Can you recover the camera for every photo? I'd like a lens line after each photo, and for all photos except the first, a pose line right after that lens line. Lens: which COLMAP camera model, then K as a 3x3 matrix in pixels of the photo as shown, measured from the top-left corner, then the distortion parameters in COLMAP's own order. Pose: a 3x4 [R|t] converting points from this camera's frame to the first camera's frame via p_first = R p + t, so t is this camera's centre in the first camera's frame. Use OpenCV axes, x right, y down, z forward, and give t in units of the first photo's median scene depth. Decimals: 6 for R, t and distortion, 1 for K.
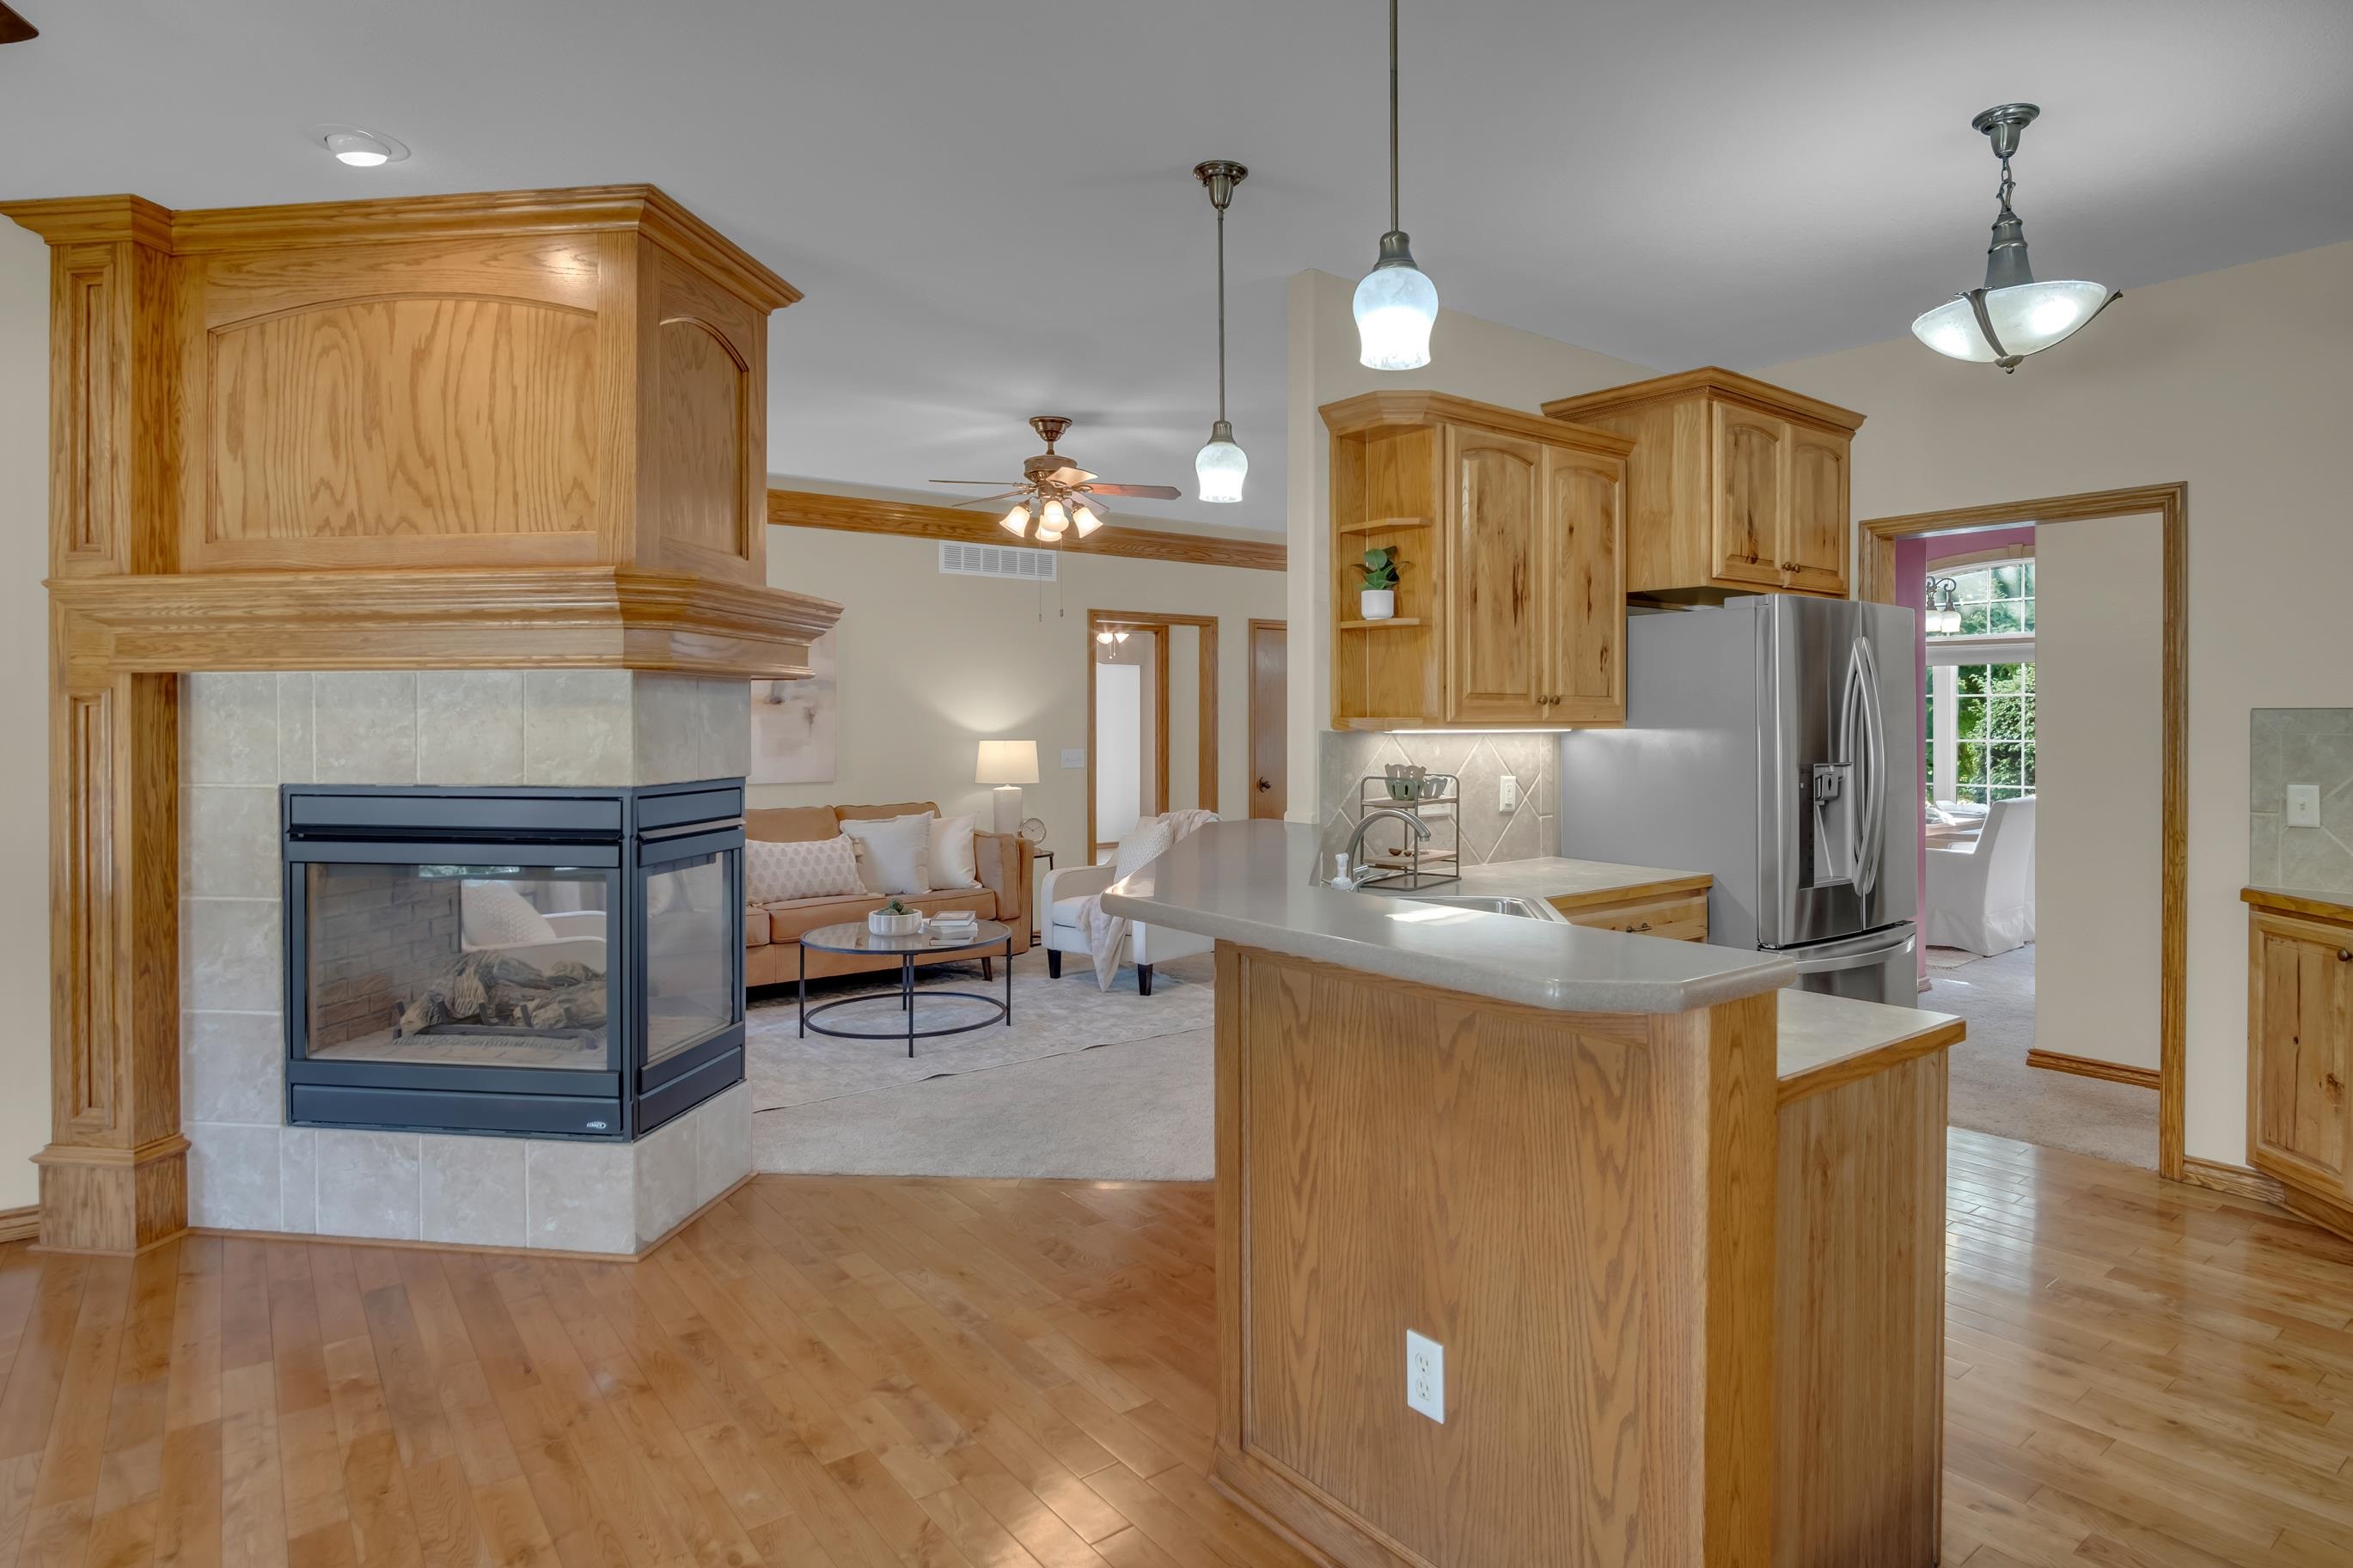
lens RADIAL K [[1261.8, 0, 1259.7], [0, 1261.8, 724.2], [0, 0, 1]] dist [-0.032466, 0.006627]
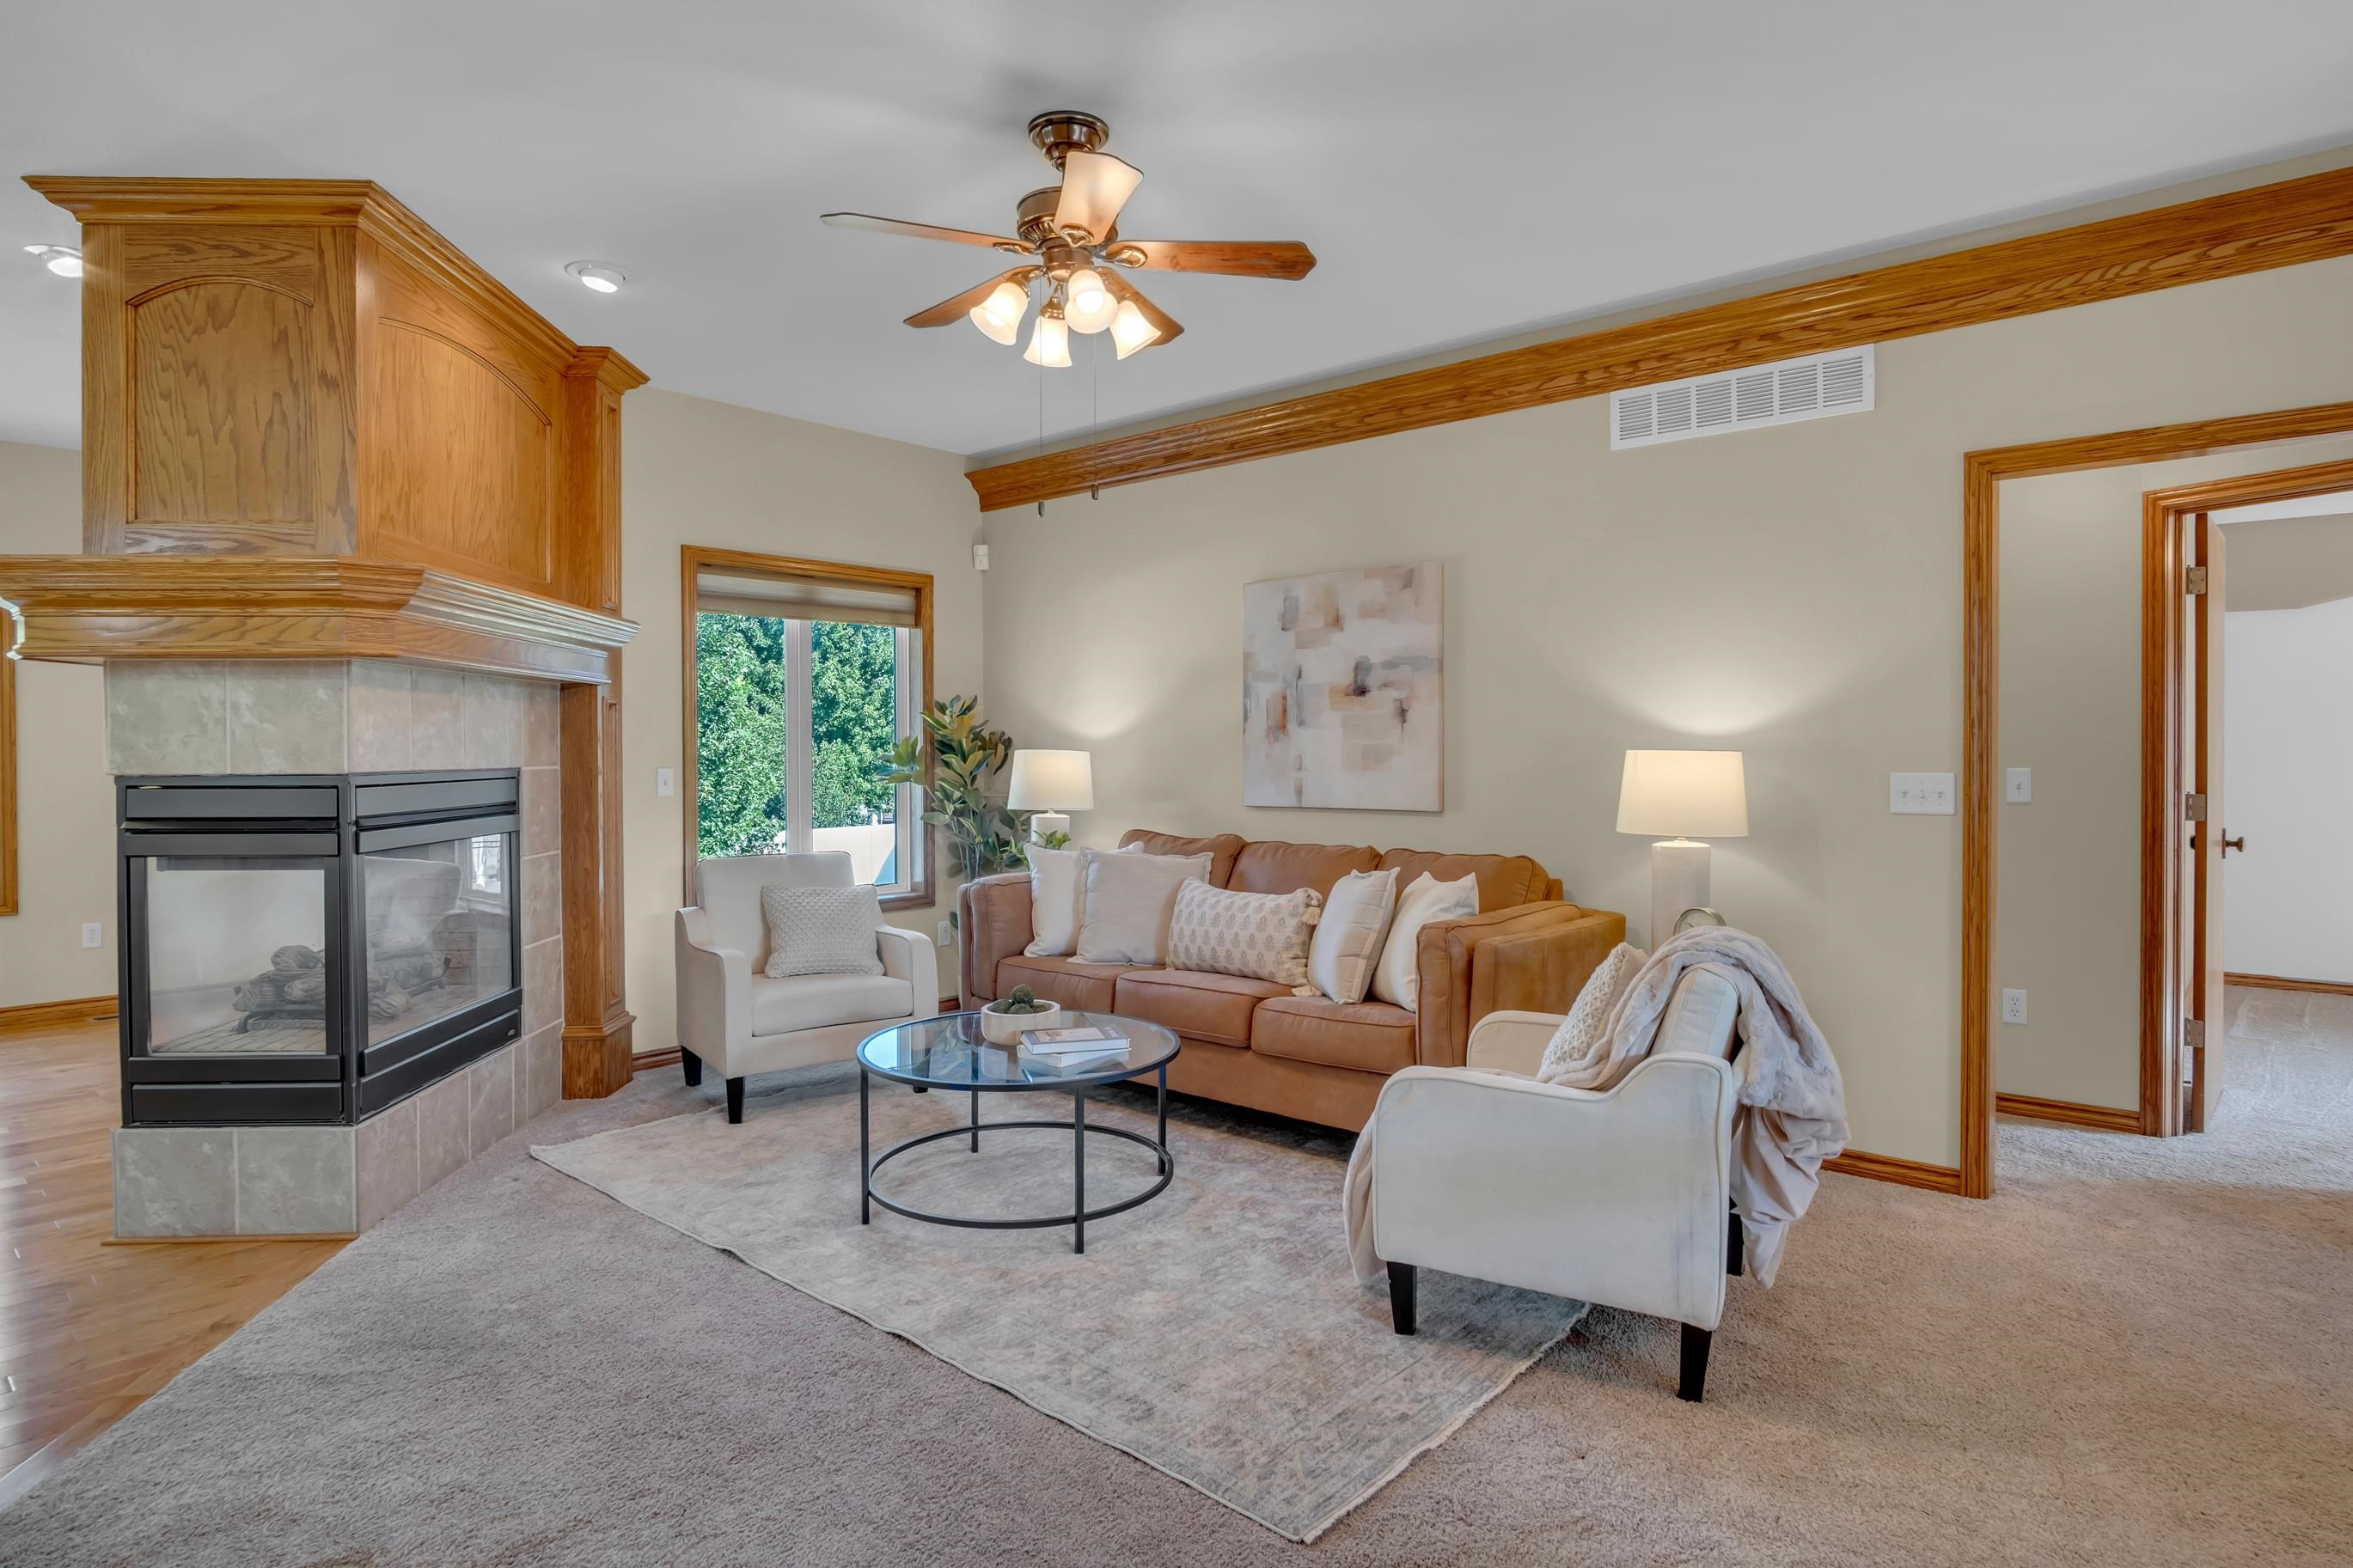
lens RADIAL K [[1261.8, 0, 1182.4], [0, 1261.8, 768.5], [0, 0, 1]] dist [-0.032466, 0.006627]
pose [[0.165093, 0.015814, -0.986151, 0.616731], [-0.000292, 0.999872, 0.015985, 0.027826], [0.986278, -0.002351, 0.165076, 1.655939]]
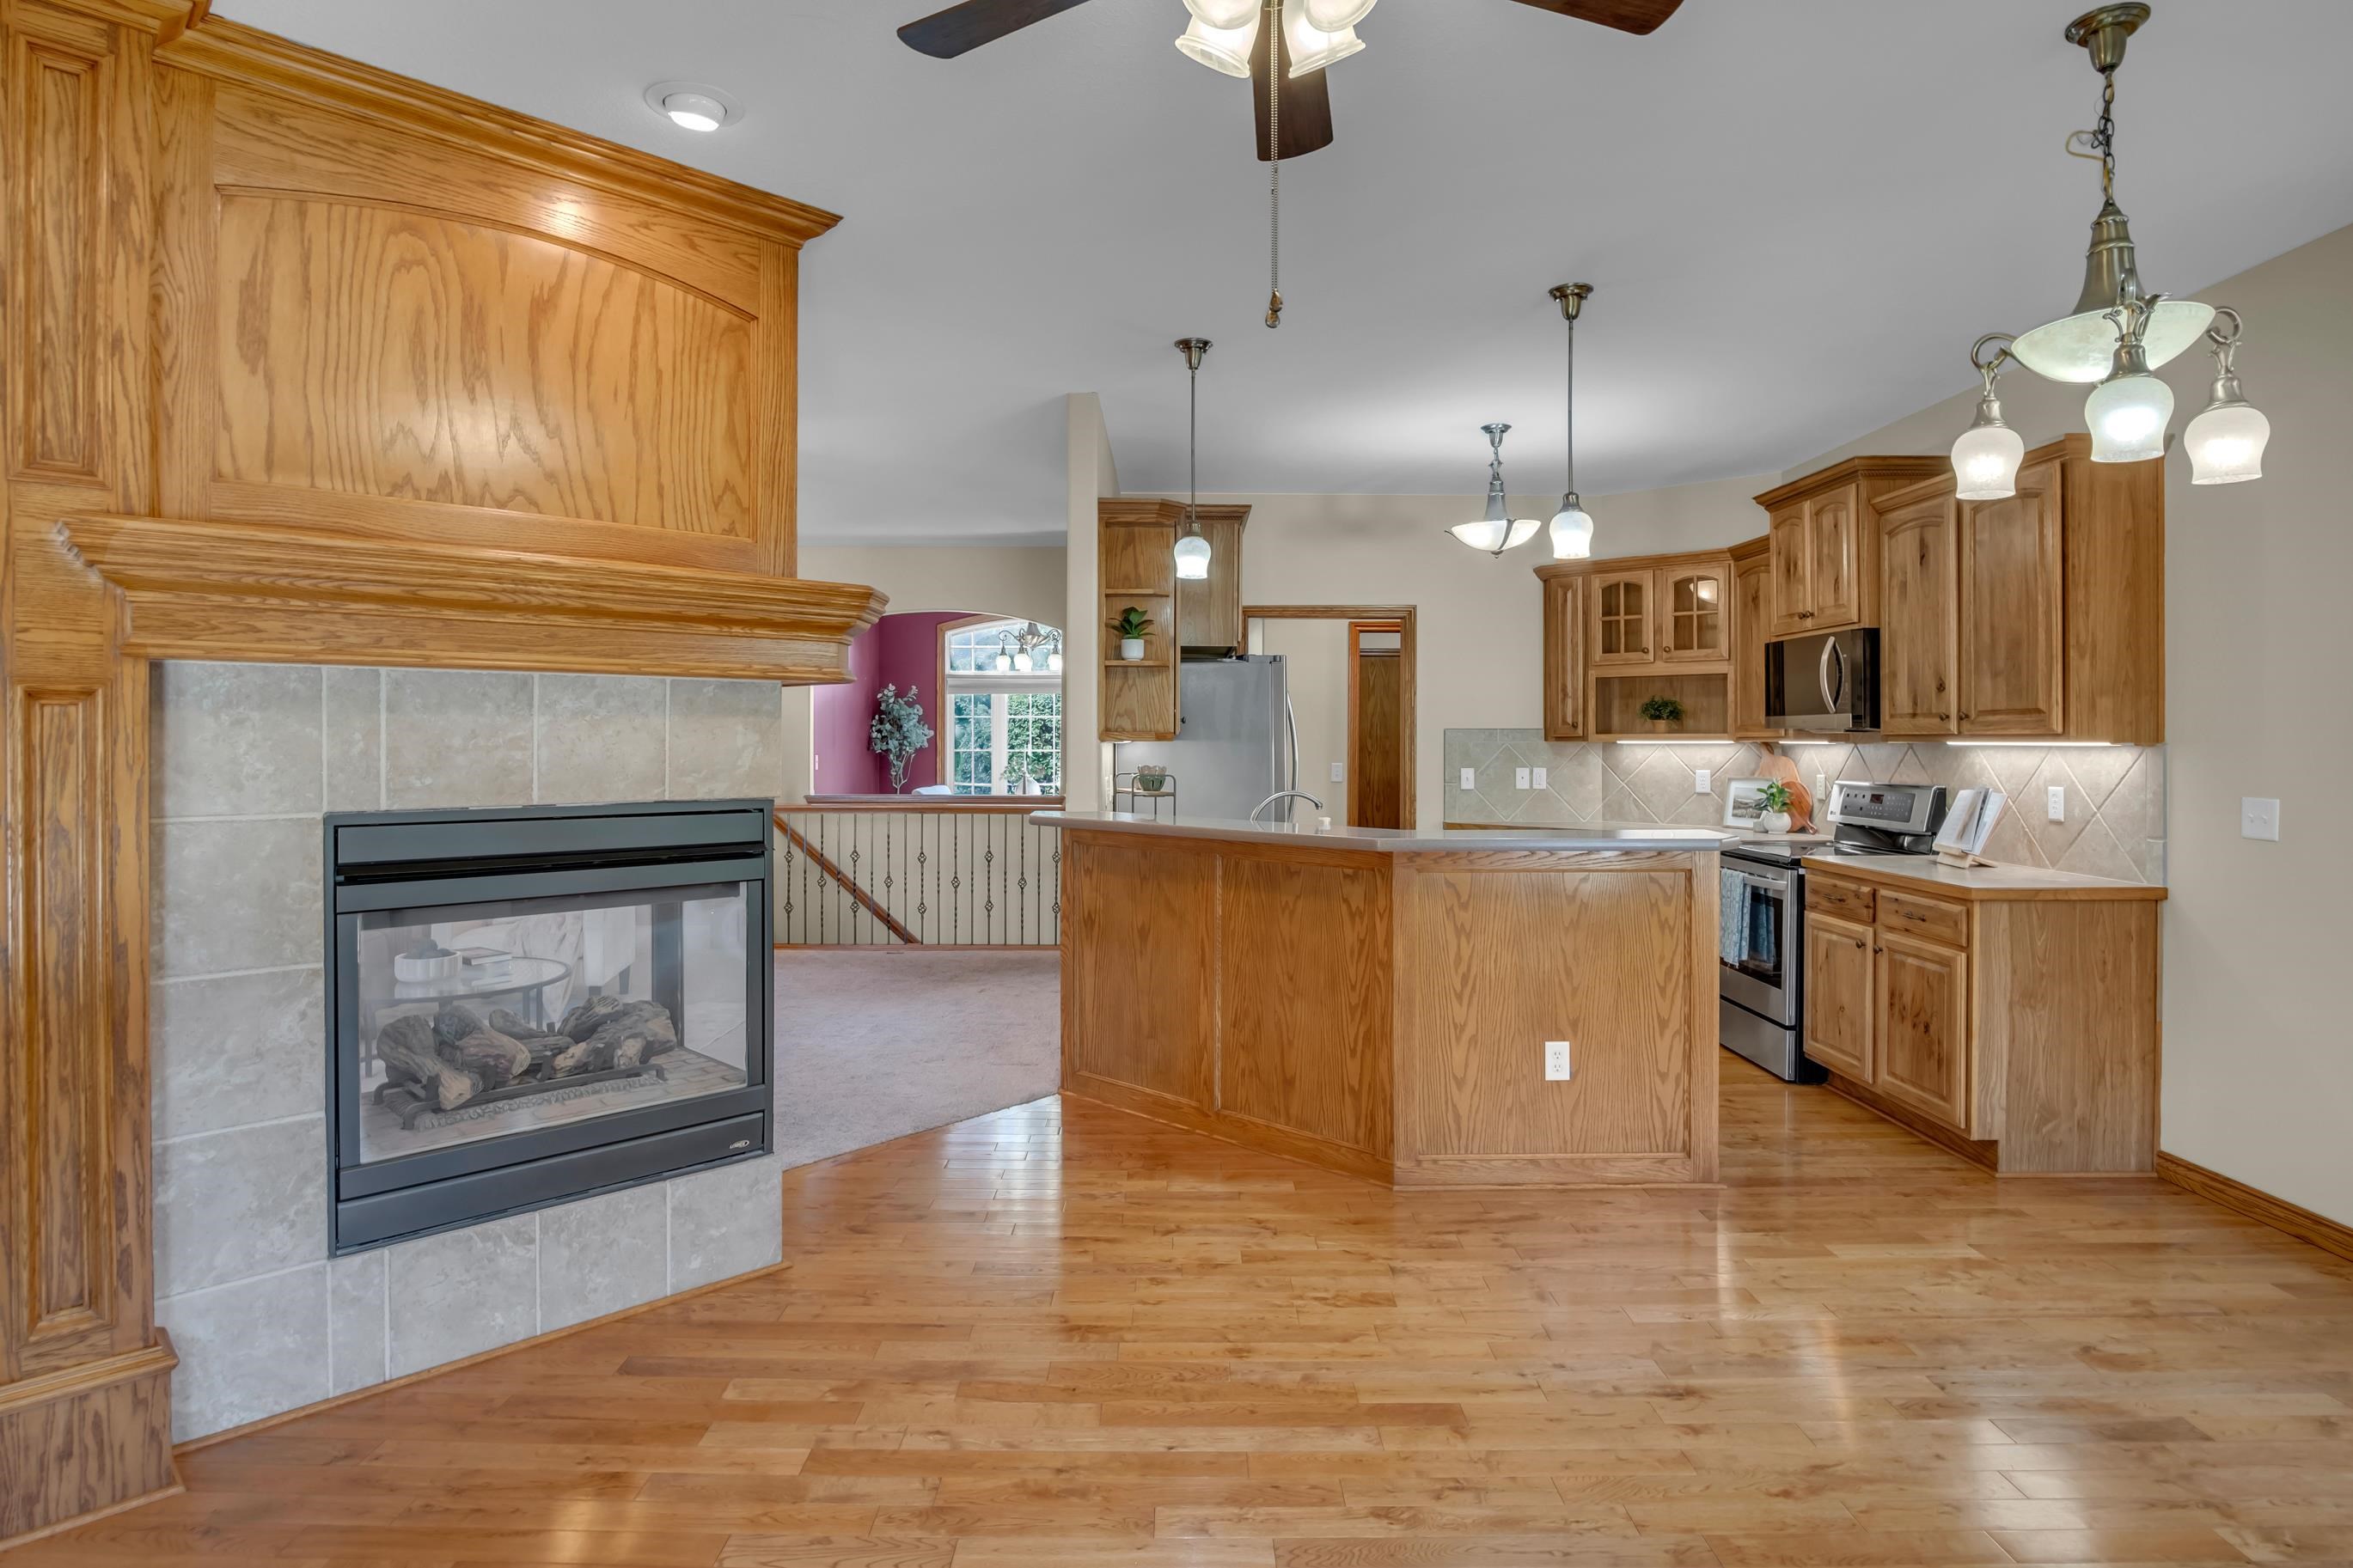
lens RADIAL K [[1261.8, 0, 1149.8], [0, 1261.8, 743.3], [0, 0, 1]] dist [-0.032466, 0.006627]
pose [[0.642736, -0.002447, 0.766084, -1.046904], [-0.000178, 0.999994, 0.003344, 0.003055], [-0.766088, -0.002286, 0.642732, 0.119192]]
